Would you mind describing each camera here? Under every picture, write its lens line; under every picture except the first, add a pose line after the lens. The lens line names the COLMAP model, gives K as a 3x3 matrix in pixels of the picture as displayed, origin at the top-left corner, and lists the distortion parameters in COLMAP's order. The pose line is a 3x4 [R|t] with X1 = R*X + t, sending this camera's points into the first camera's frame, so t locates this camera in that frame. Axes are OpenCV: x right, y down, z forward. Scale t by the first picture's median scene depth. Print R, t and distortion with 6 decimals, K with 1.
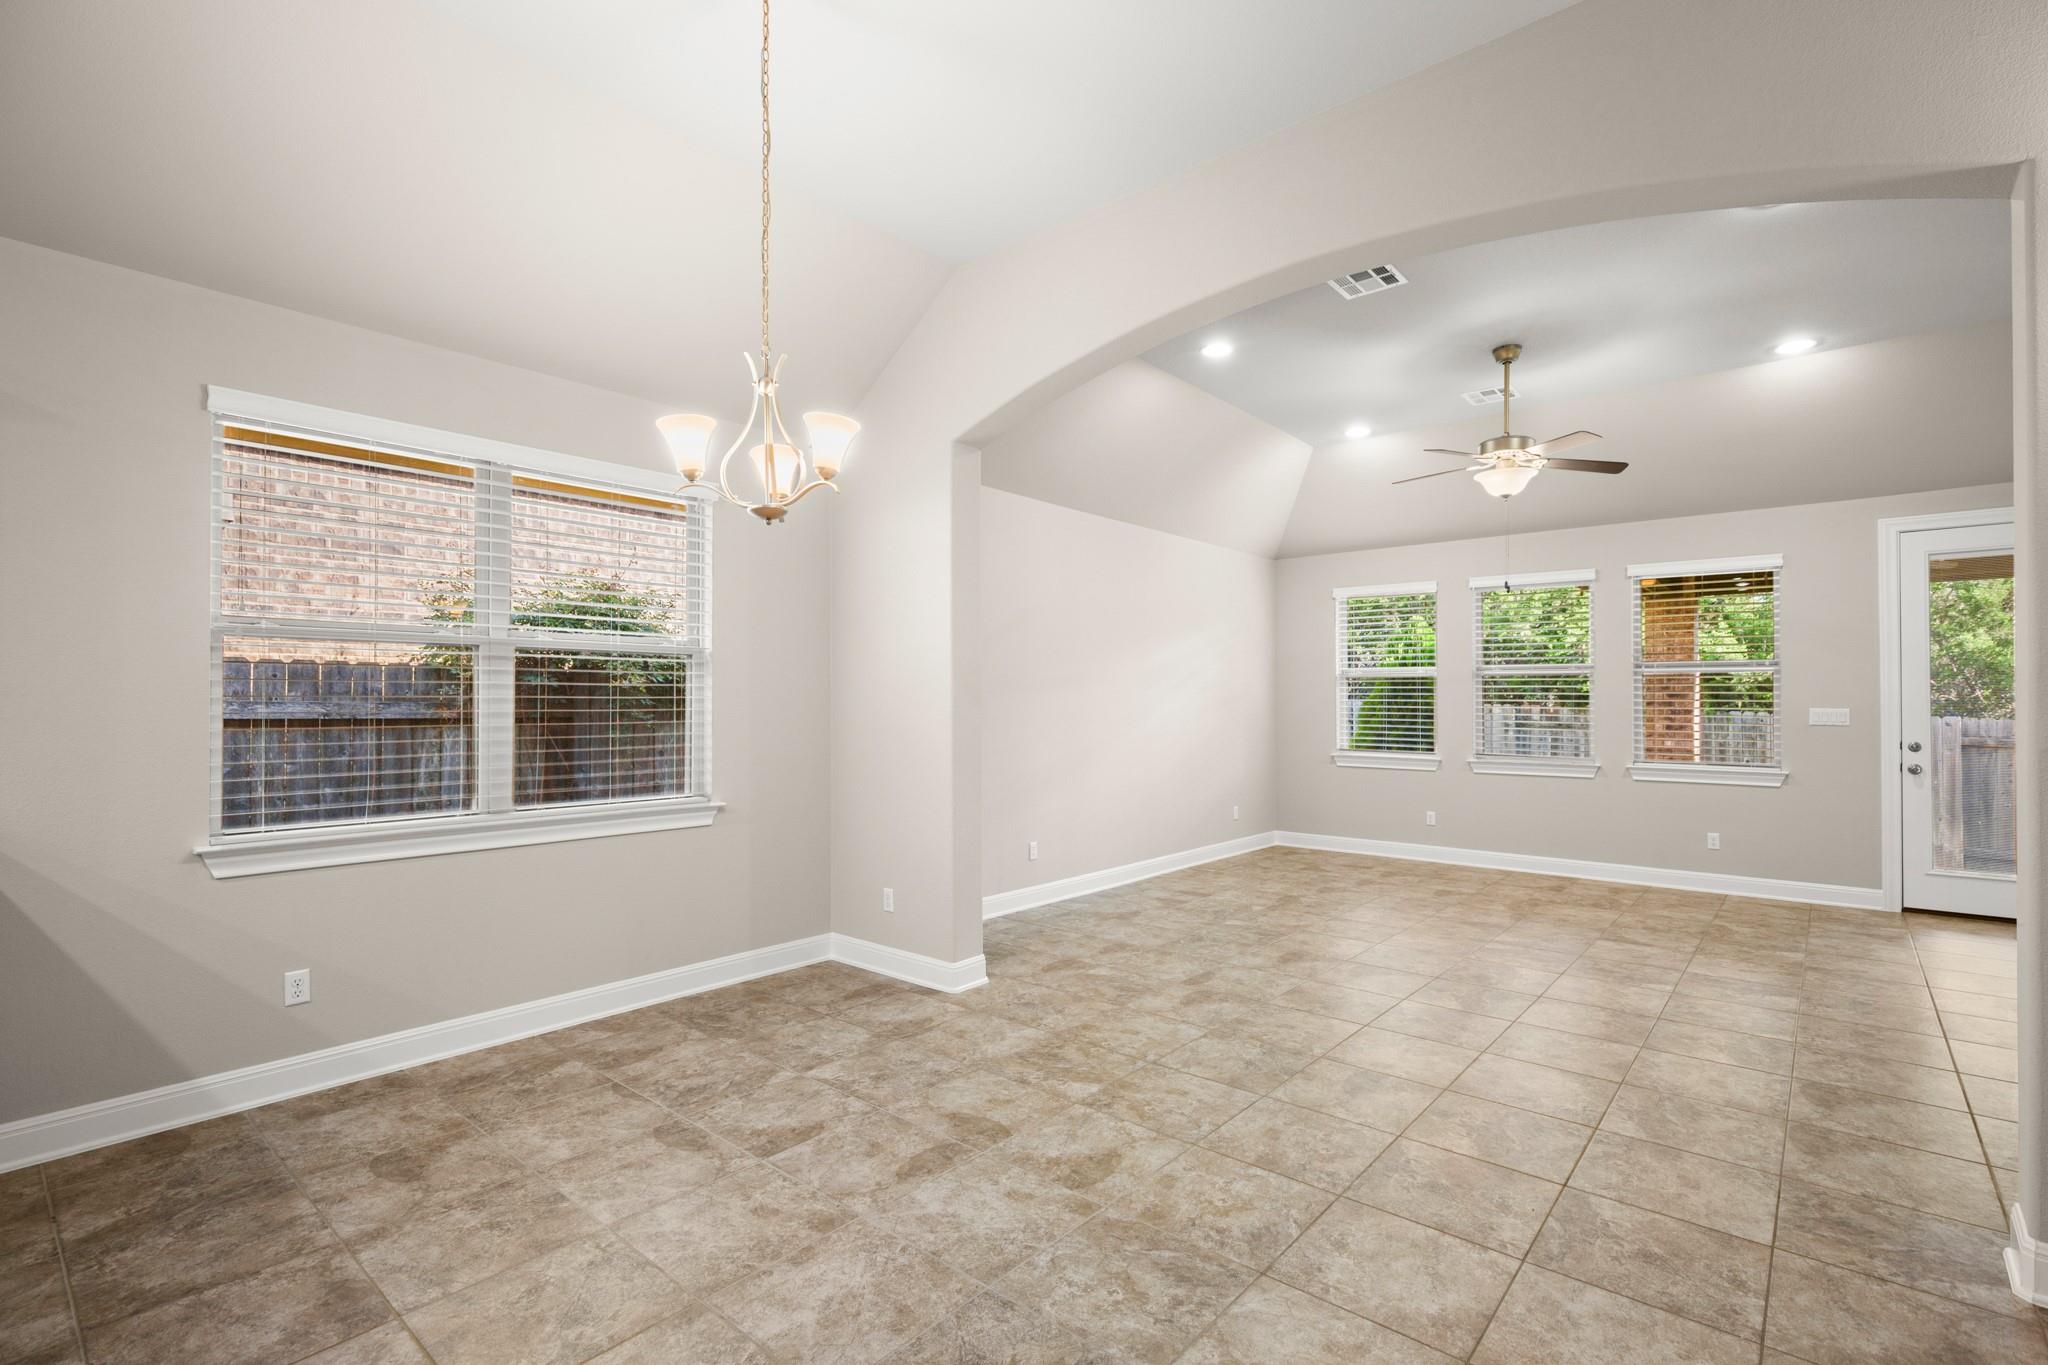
lens RADIAL K [[933.0, 0, 1037.6], [0, 933.0, 687.8], [0, 0, 1]] dist [0.005191, -0.000163]
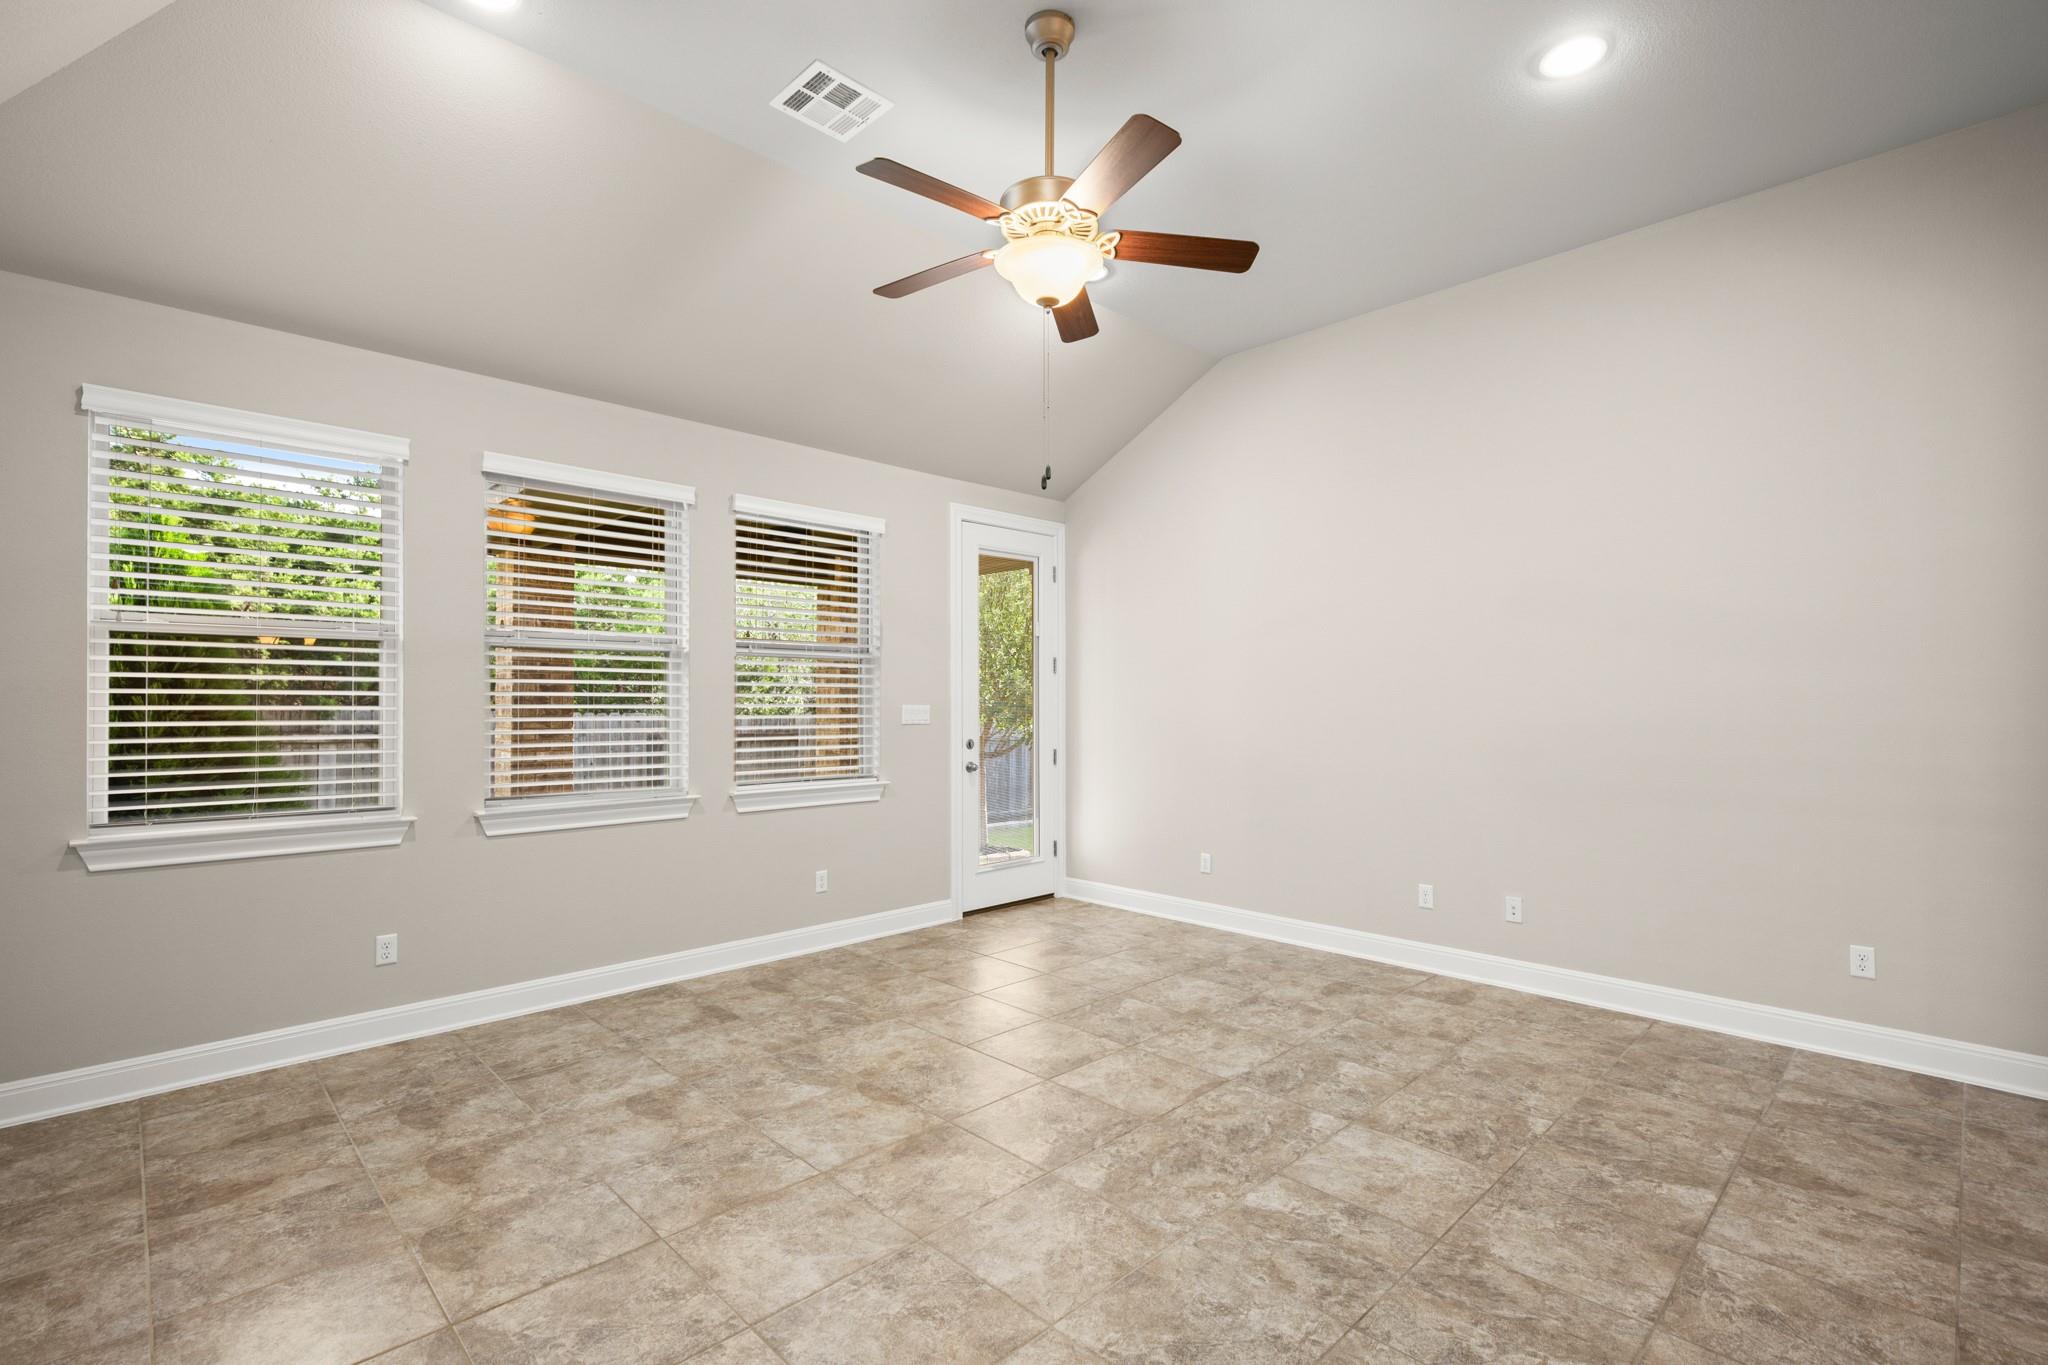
lens RADIAL K [[933.0, 0, 1036.6], [0, 933.0, 688.5], [0, 0, 1]] dist [0.005191, -0.000163]
pose [[0.088781, 0.011623, 0.995983, -0.020921], [-0.014287, 0.999844, -0.010394, 0.016676], [-0.995949, -0.013307, 0.088934, 0.968403]]
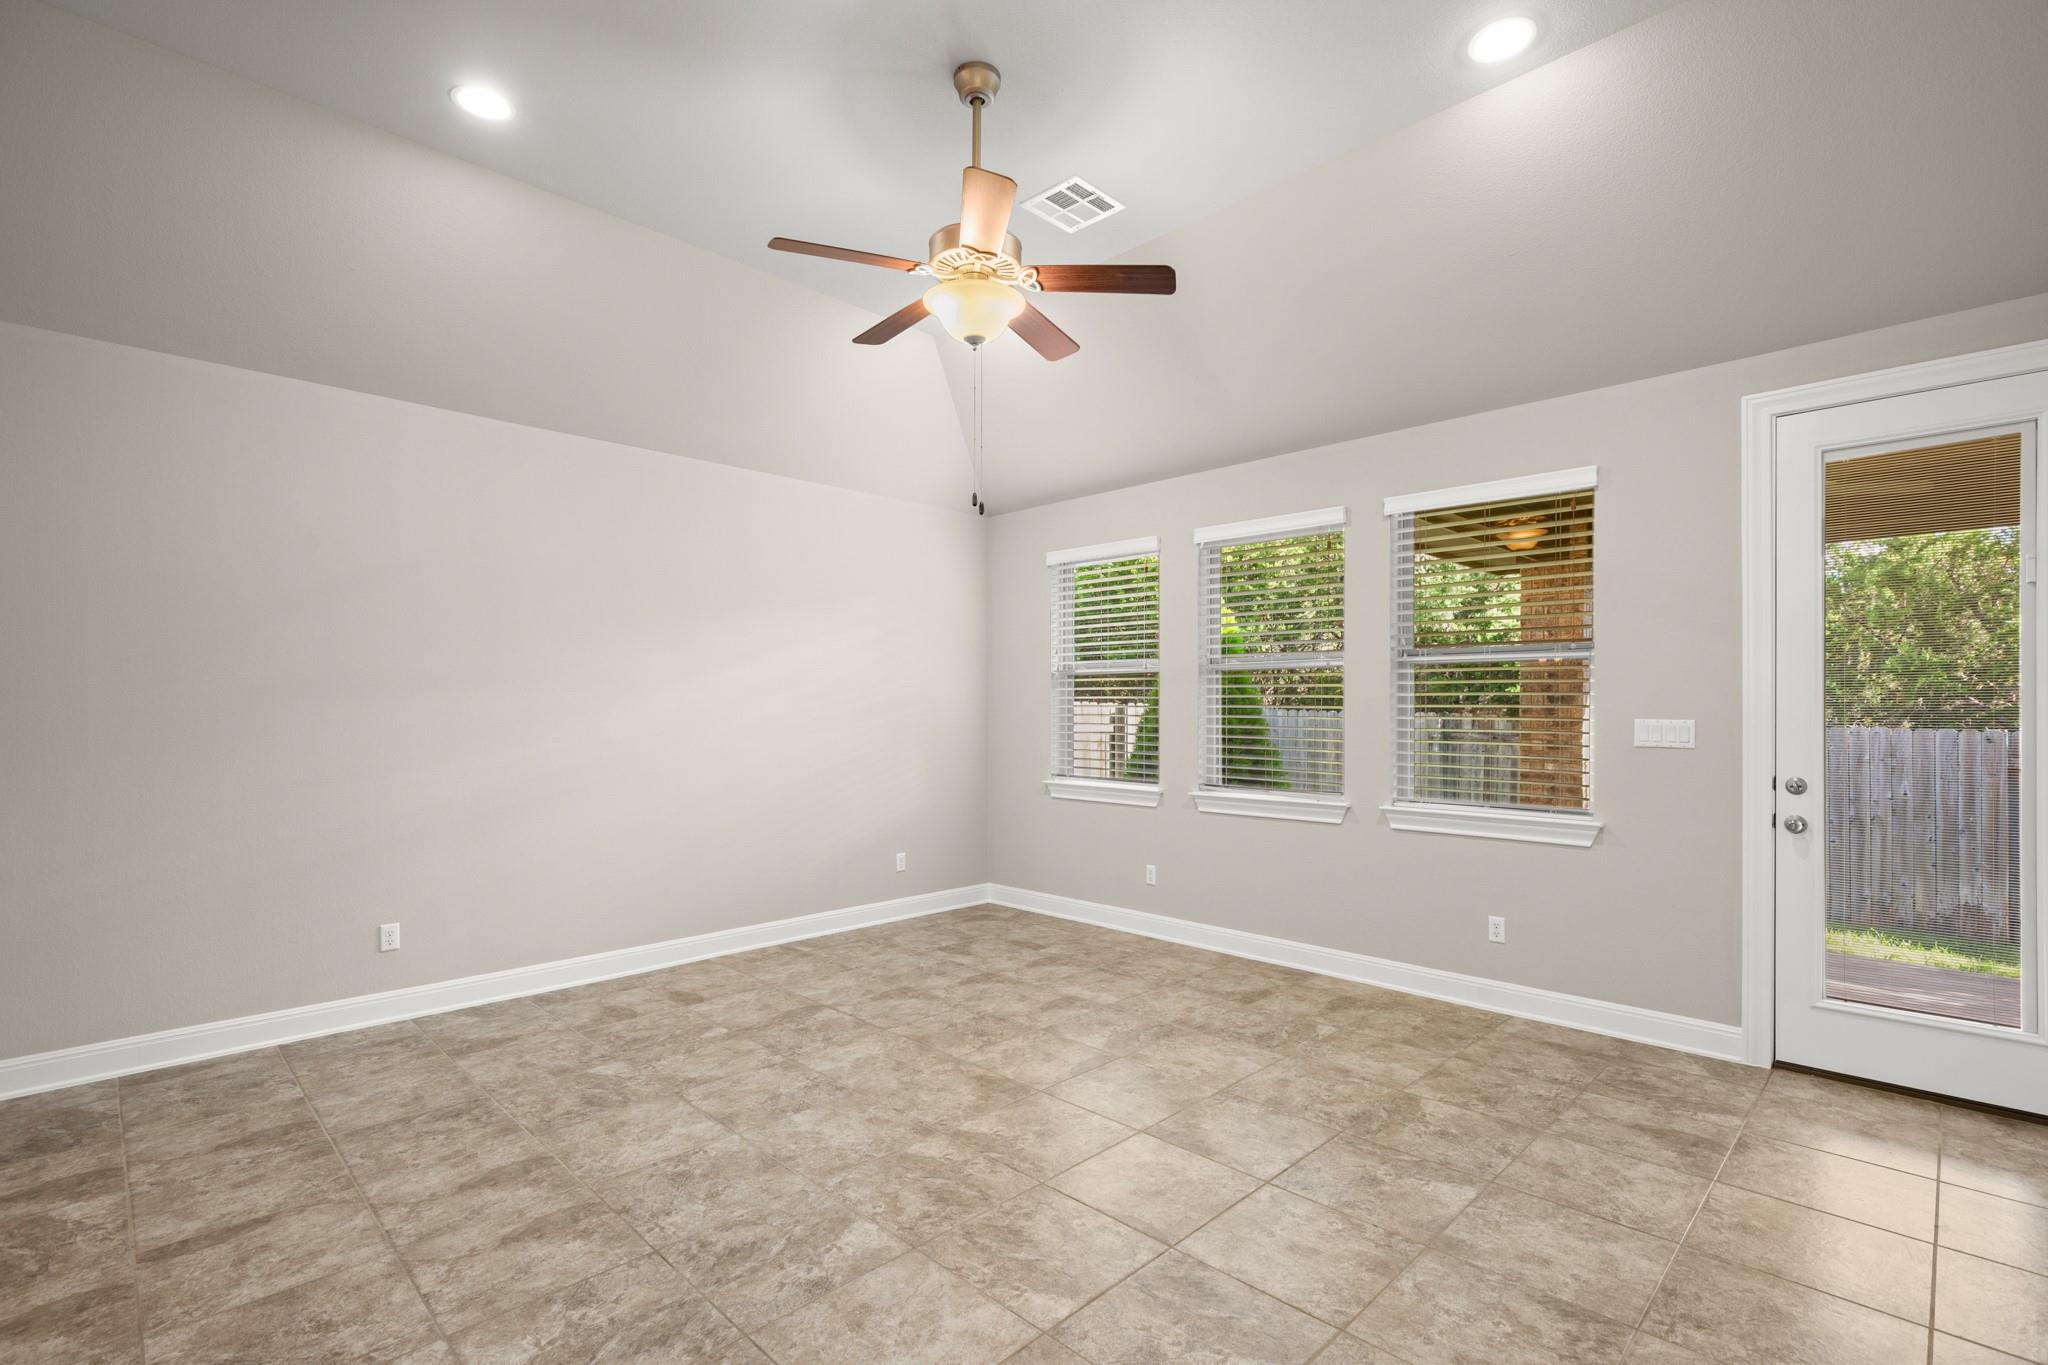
lens RADIAL K [[933.0, 0, 1038.3], [0, 933.0, 710.1], [0, 0, 1]] dist [0.005191, -0.000163]
pose [[0.997306, -0.001284, -0.073339, 0.585358], [0.002364, 0.999890, 0.014642, 0.007669], [0.073312, -0.014776, 0.997200, 0.446164]]
